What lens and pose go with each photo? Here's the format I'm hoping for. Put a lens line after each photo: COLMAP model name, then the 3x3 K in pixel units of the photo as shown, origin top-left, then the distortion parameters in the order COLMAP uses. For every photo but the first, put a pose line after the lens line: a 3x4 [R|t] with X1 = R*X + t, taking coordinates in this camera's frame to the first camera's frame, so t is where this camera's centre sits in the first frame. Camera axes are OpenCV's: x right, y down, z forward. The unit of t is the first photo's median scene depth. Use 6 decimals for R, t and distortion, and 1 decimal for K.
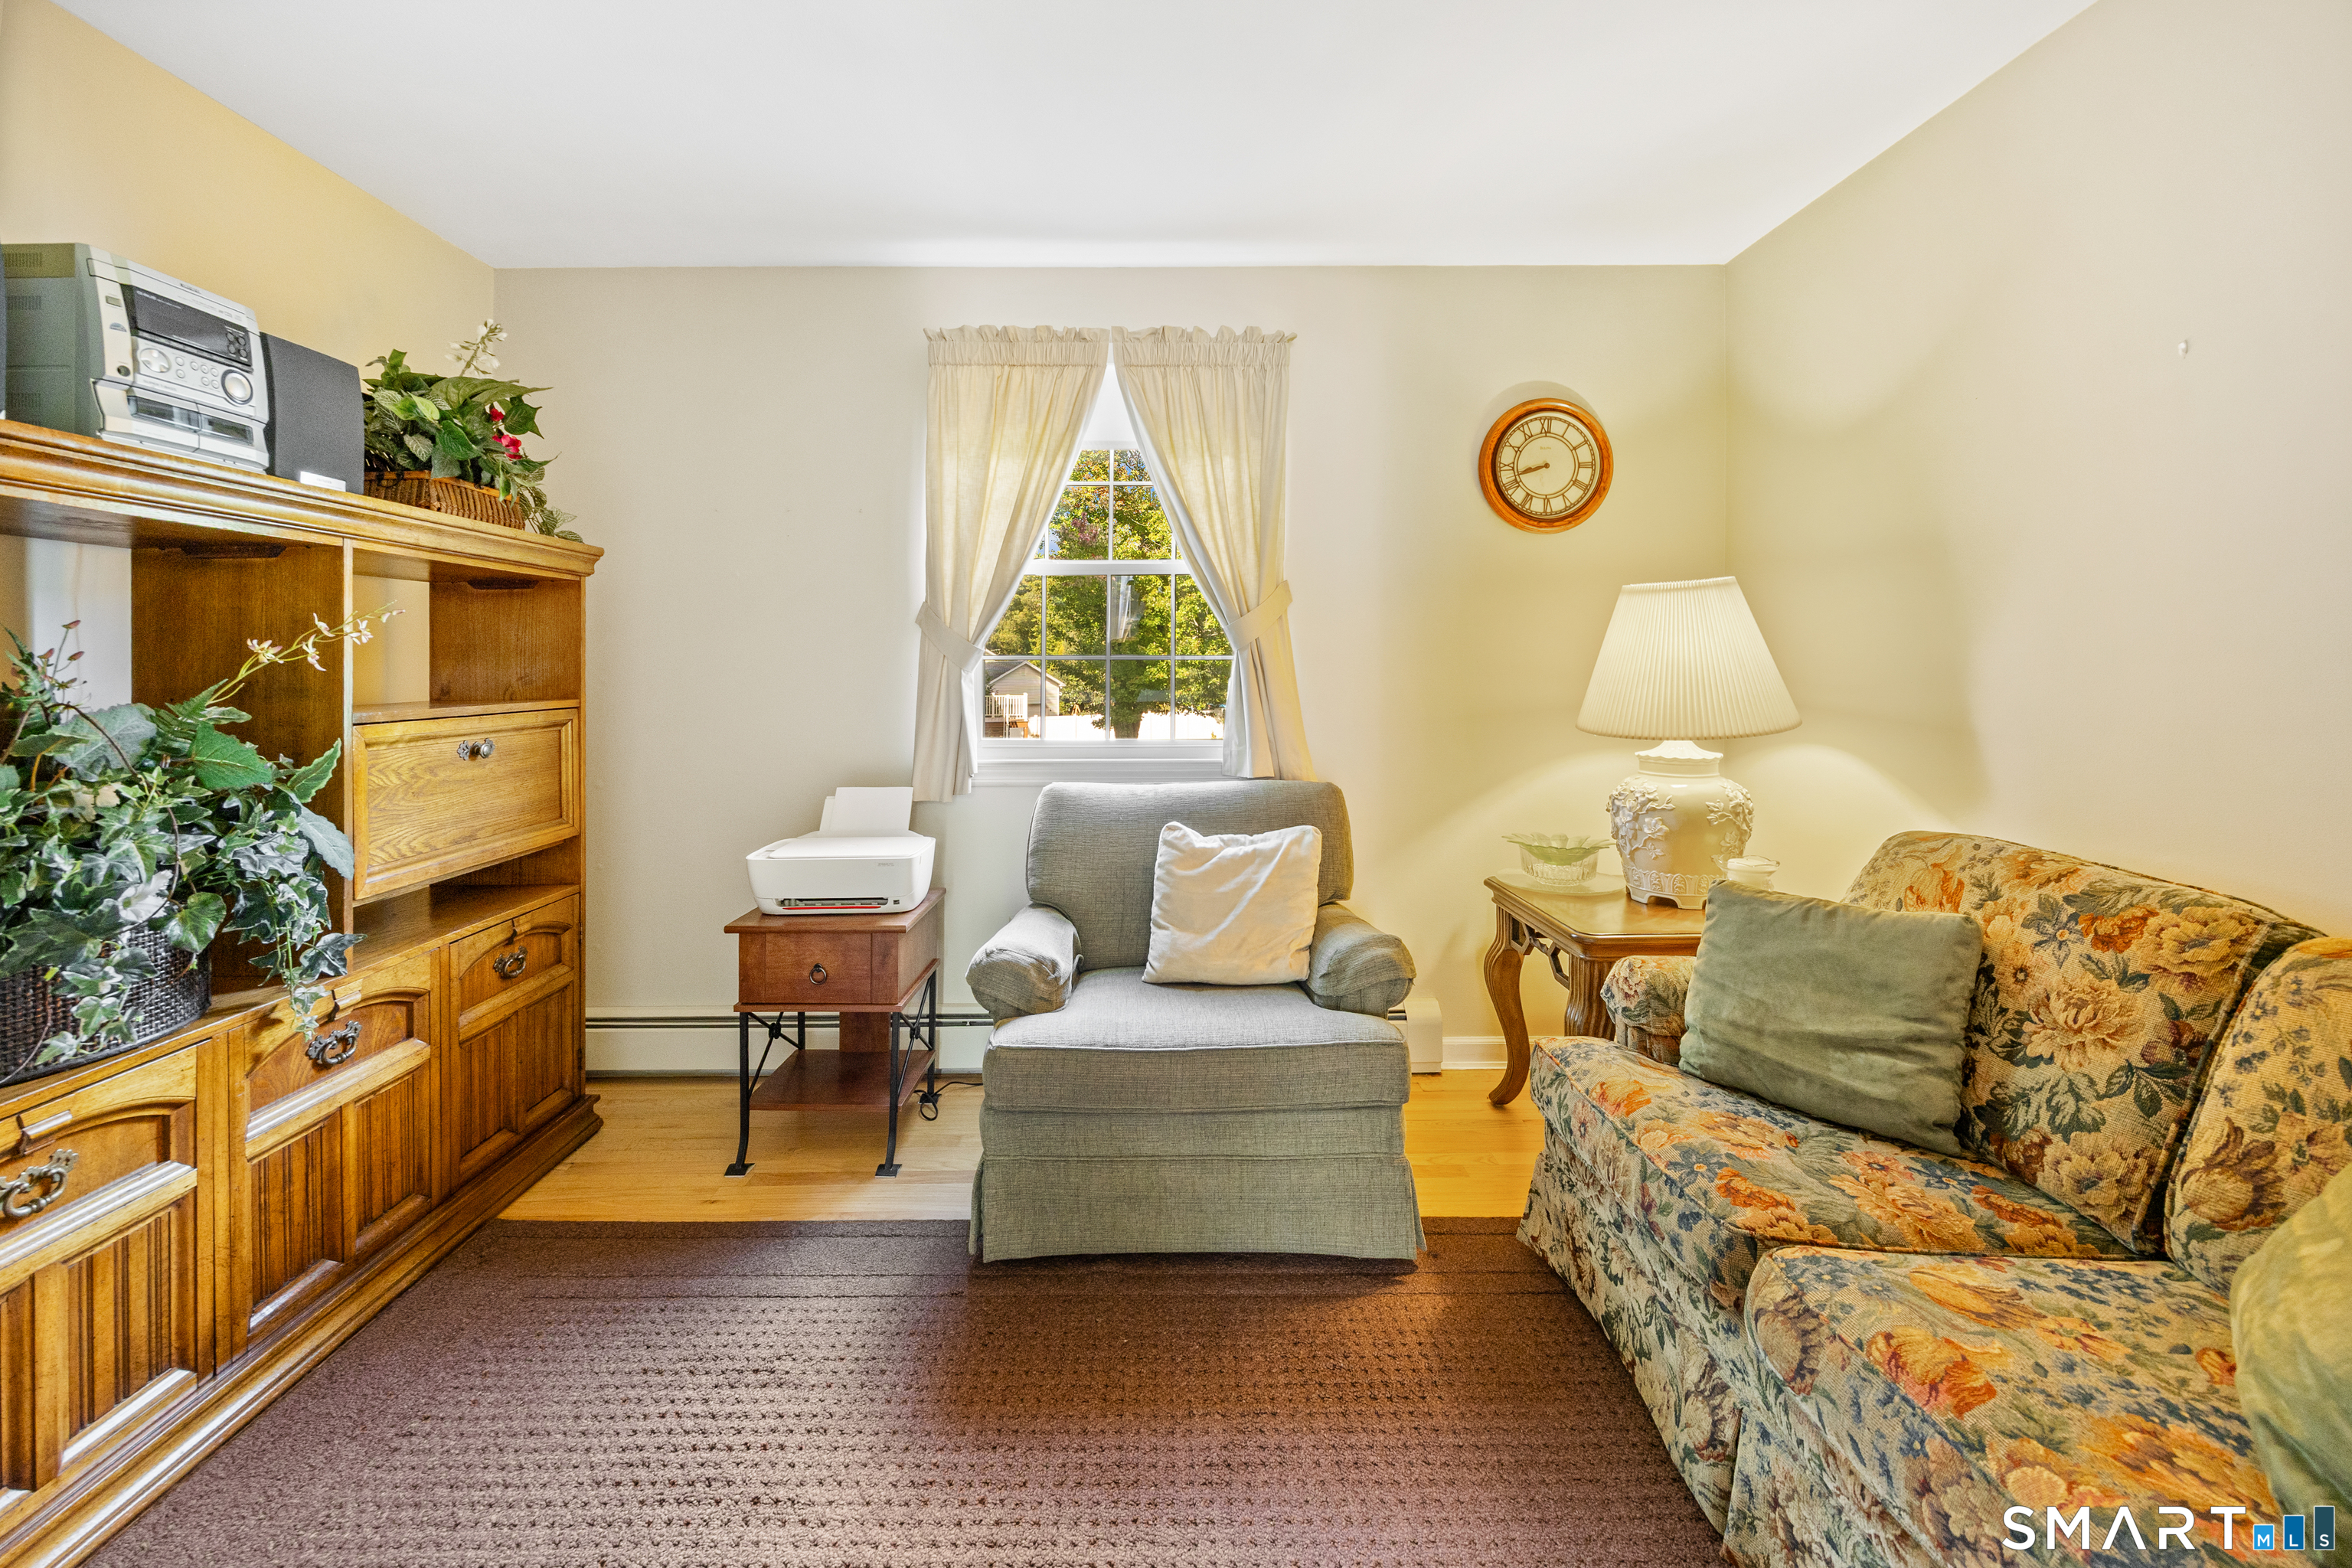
lens RADIAL K [[935.9, 0, 1173.6], [0, 935.9, 716.6], [0, 0, 1]] dist [0.003850, 0.000370]
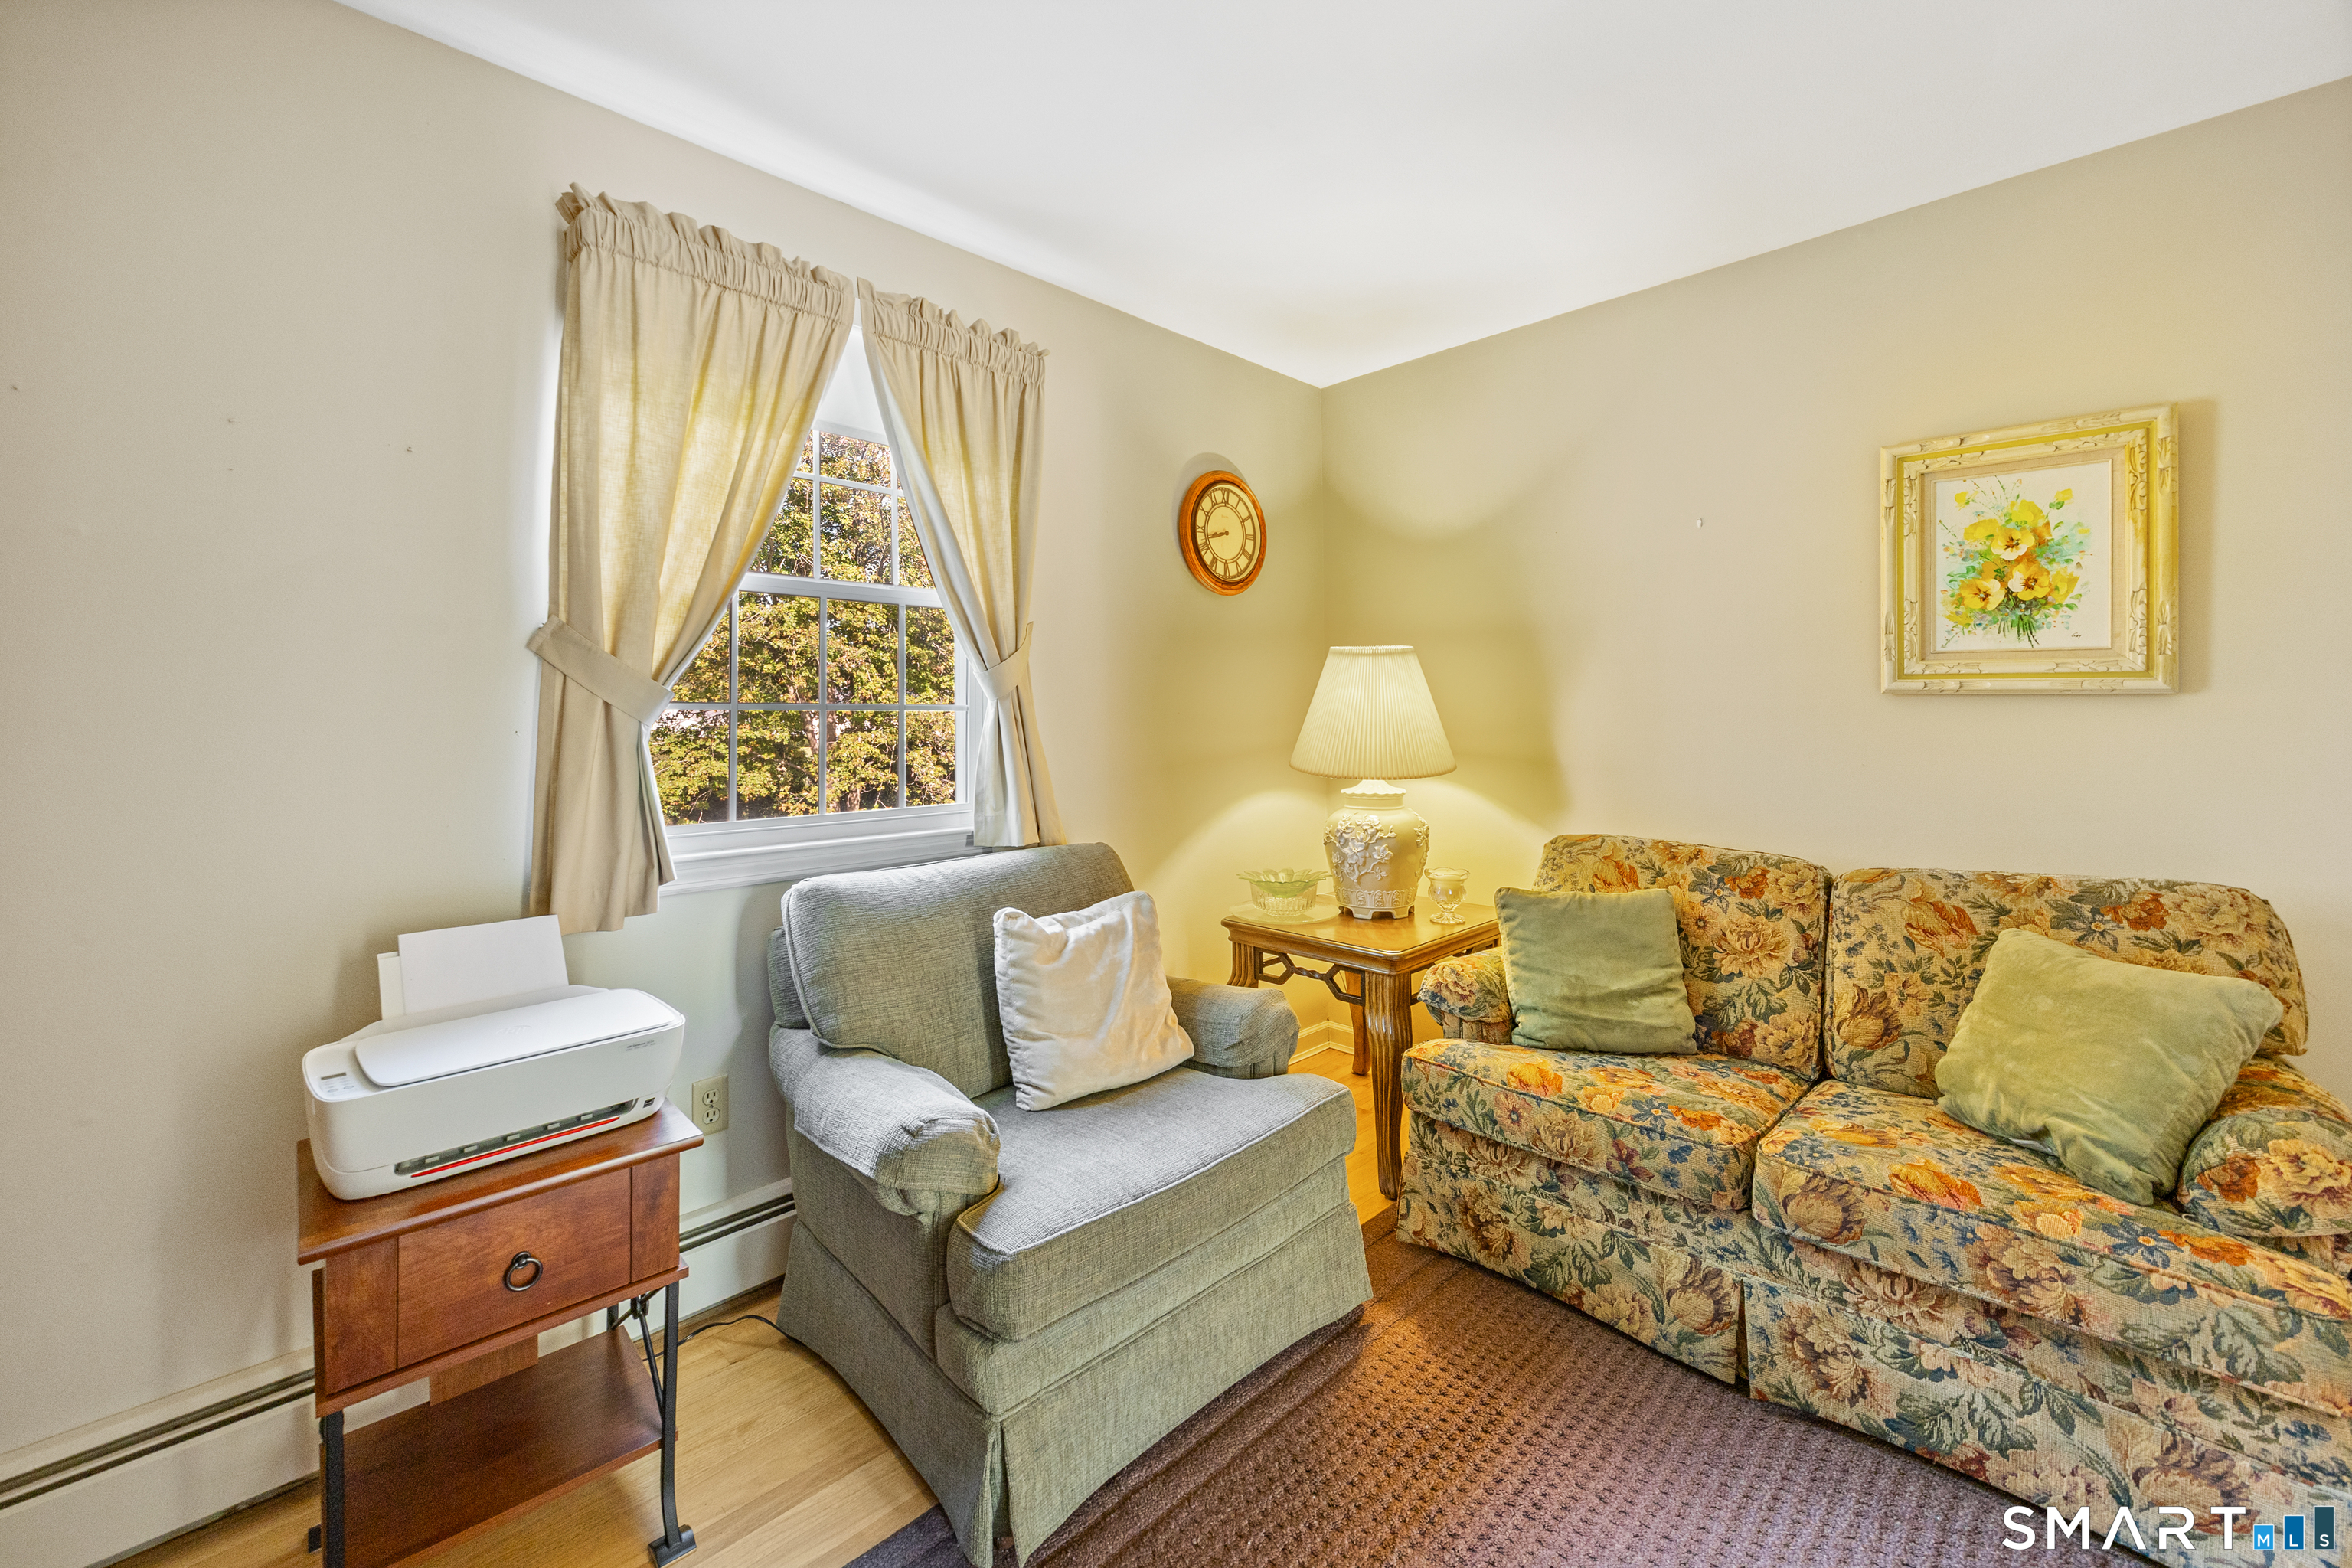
lens RADIAL K [[927.2, 0, 1173.3], [0, 927.2, 741.4], [0, 0, 1]] dist [0.000935, 0.000240]
pose [[0.721588, -0.019889, 0.692037, -0.727313], [0.035429, 0.999338, -0.008221, -0.034046], [-0.691415, 0.030451, 0.721816, 0.493403]]
